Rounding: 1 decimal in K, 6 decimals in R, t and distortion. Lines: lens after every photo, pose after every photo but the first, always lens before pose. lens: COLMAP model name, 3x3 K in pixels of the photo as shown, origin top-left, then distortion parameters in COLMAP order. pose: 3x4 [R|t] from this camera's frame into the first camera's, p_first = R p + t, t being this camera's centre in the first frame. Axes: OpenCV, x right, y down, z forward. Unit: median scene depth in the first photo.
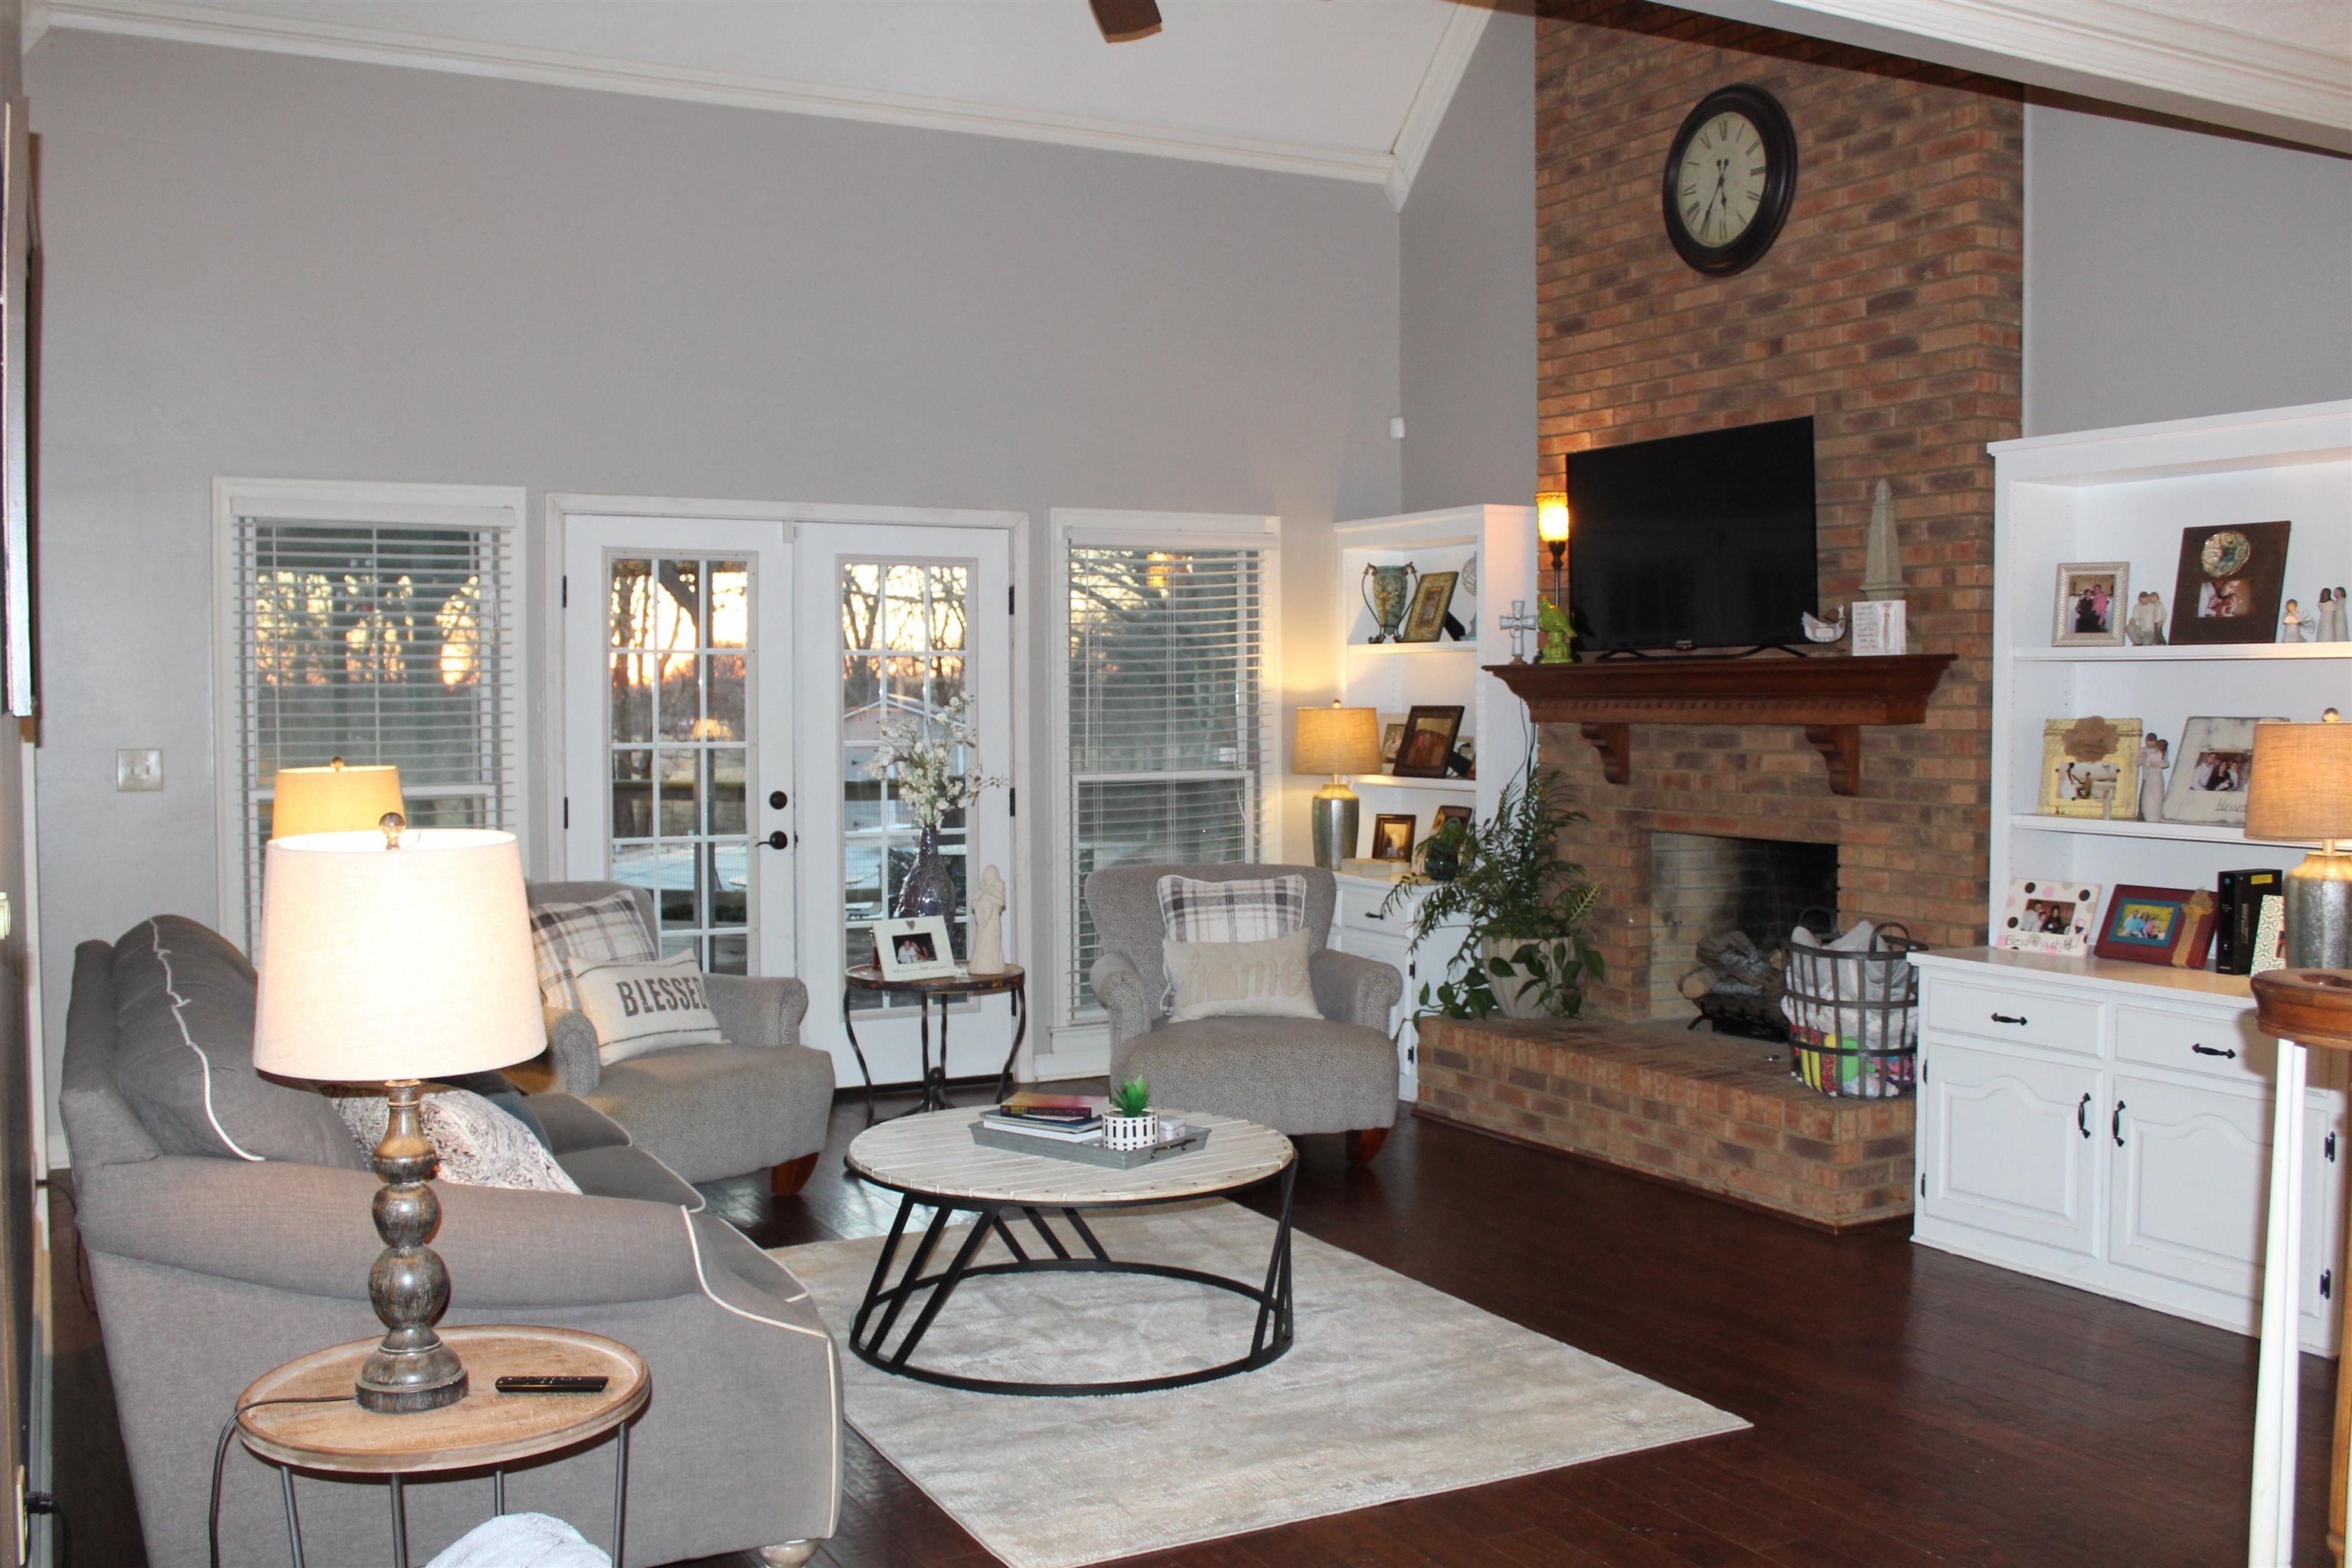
lens RADIAL K [[2148.8, 0, 1176.0], [0, 2148.8, 784.0], [0, 0, 1]] dist [0.006092, 0.001791]
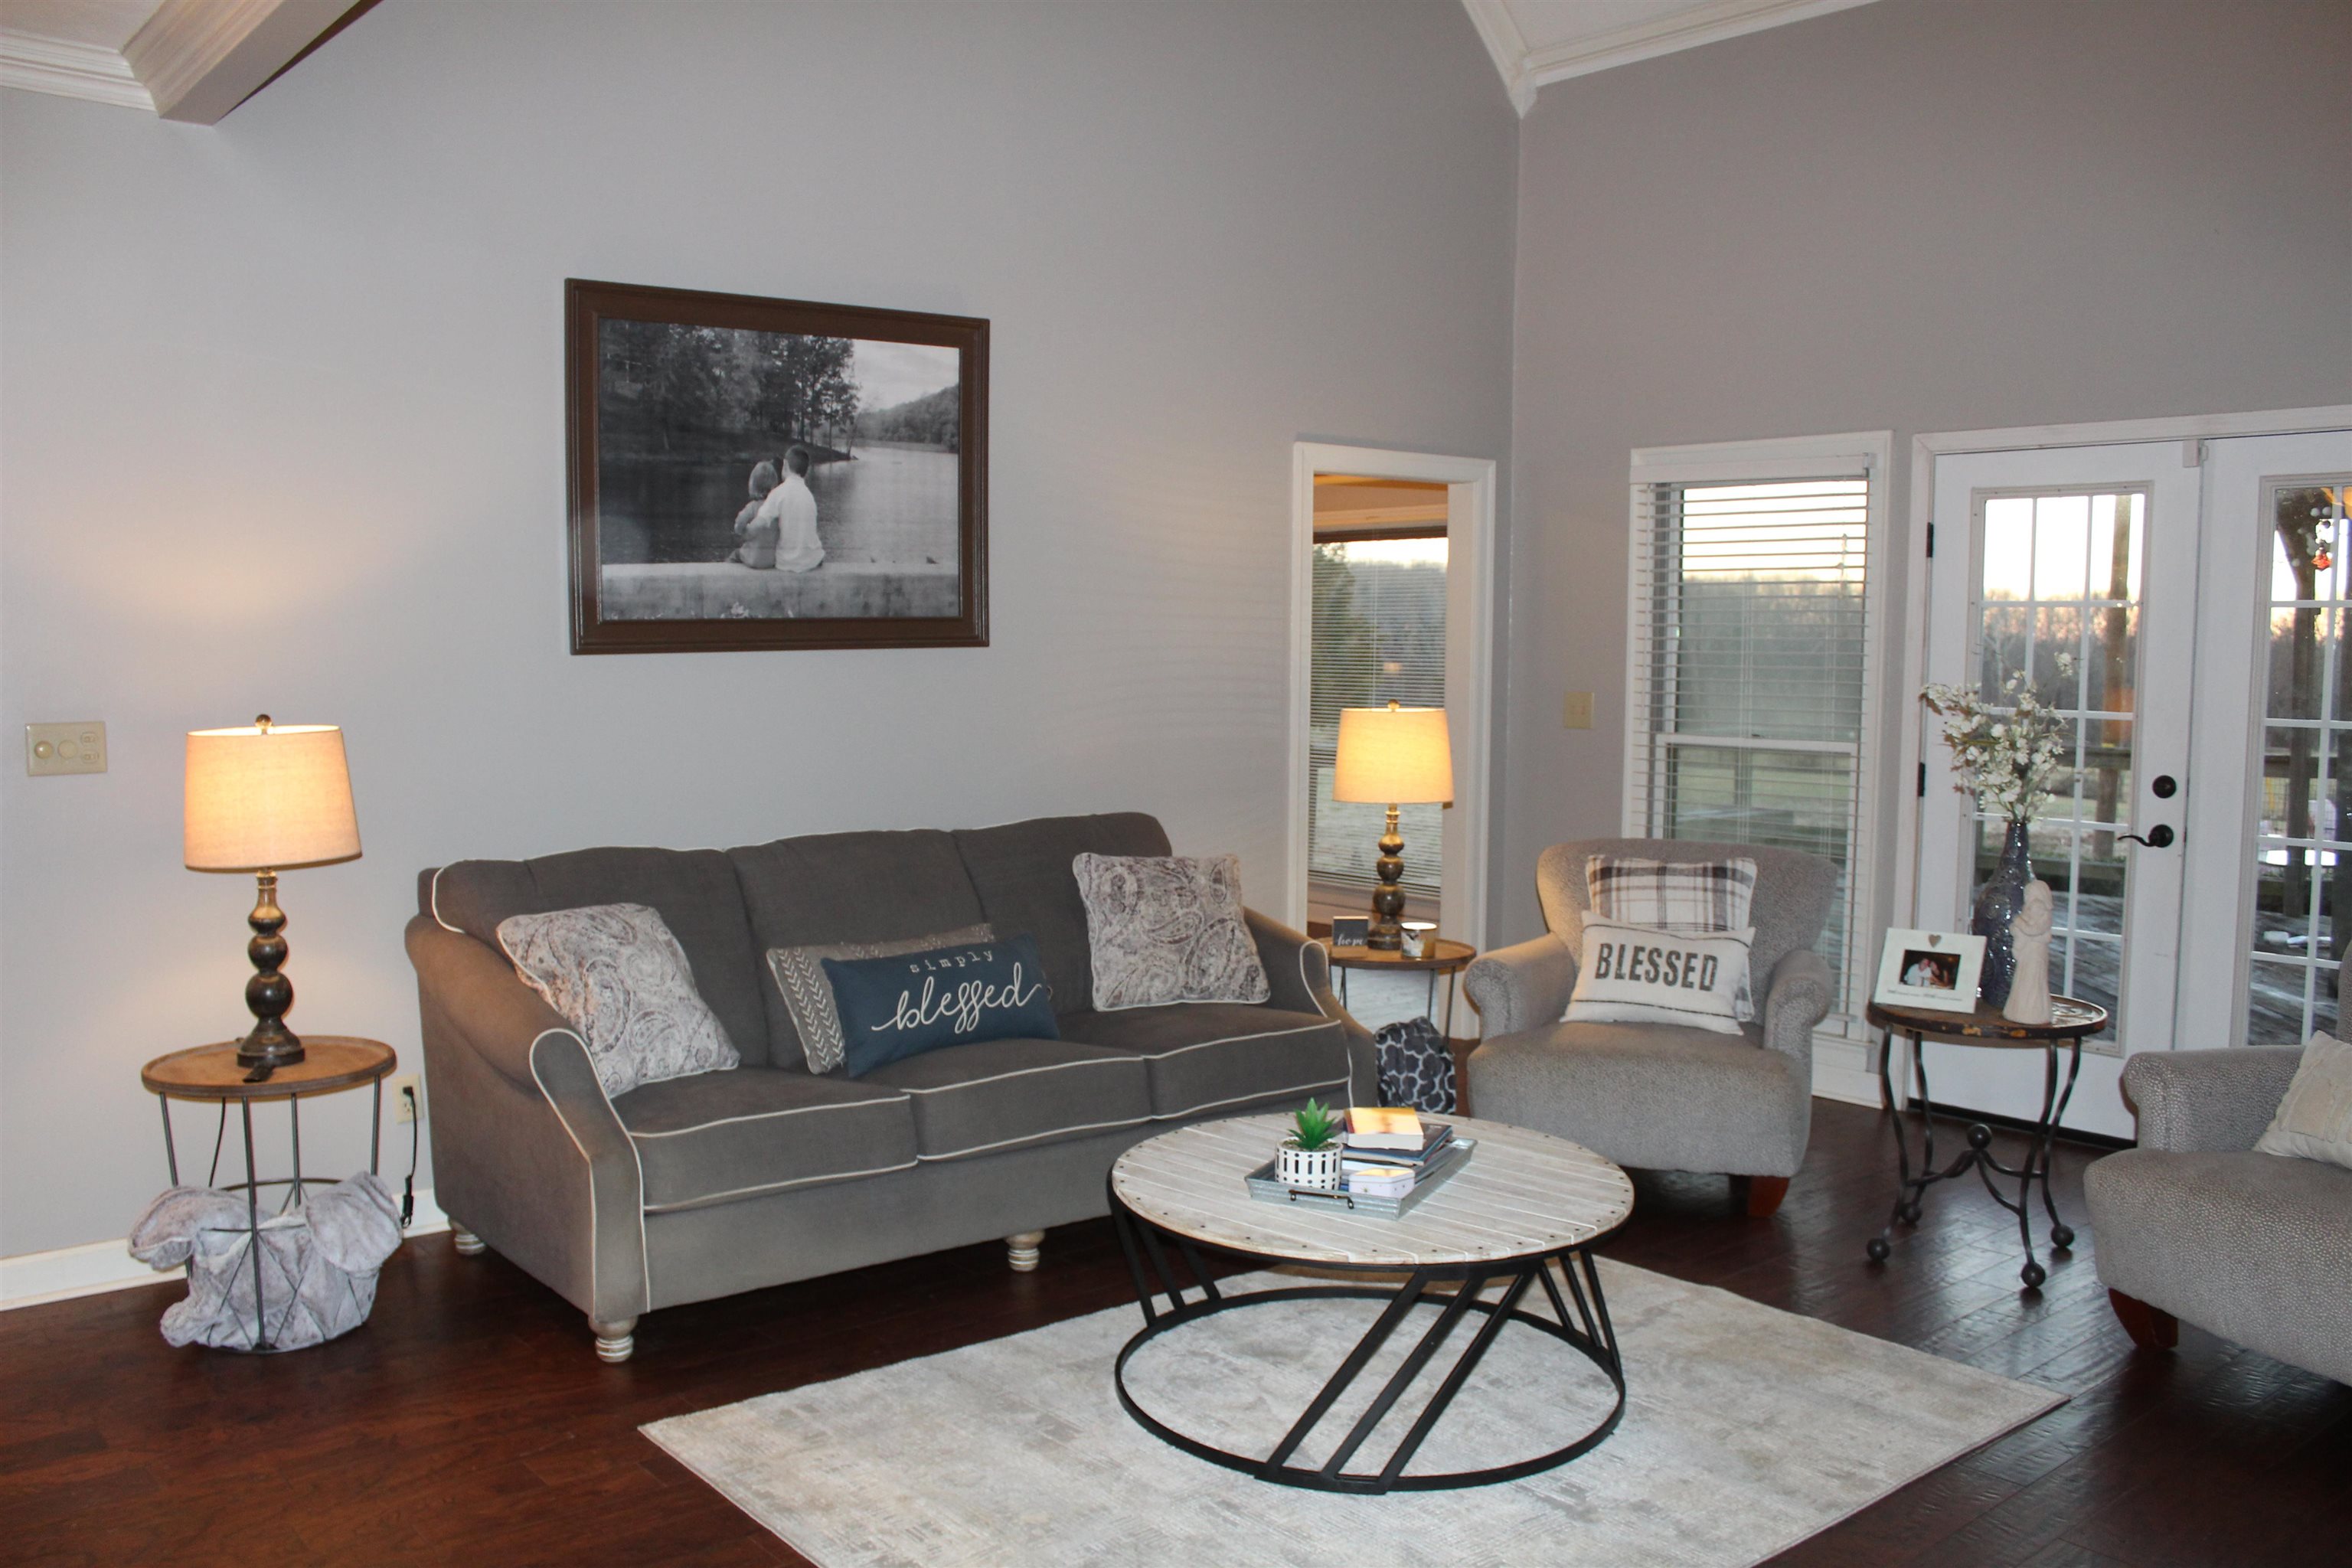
lens RADIAL K [[1956.6, 0, 1175.3], [0, 1956.6, 815.1], [0, 0, 1]] dist [-0.120852, 0.000862]
pose [[0.217869, 0.089929, -0.971826, 0.507764], [-0.049374, 0.995486, 0.081050, -0.025090], [0.974728, 0.030324, 0.221326, 0.568046]]
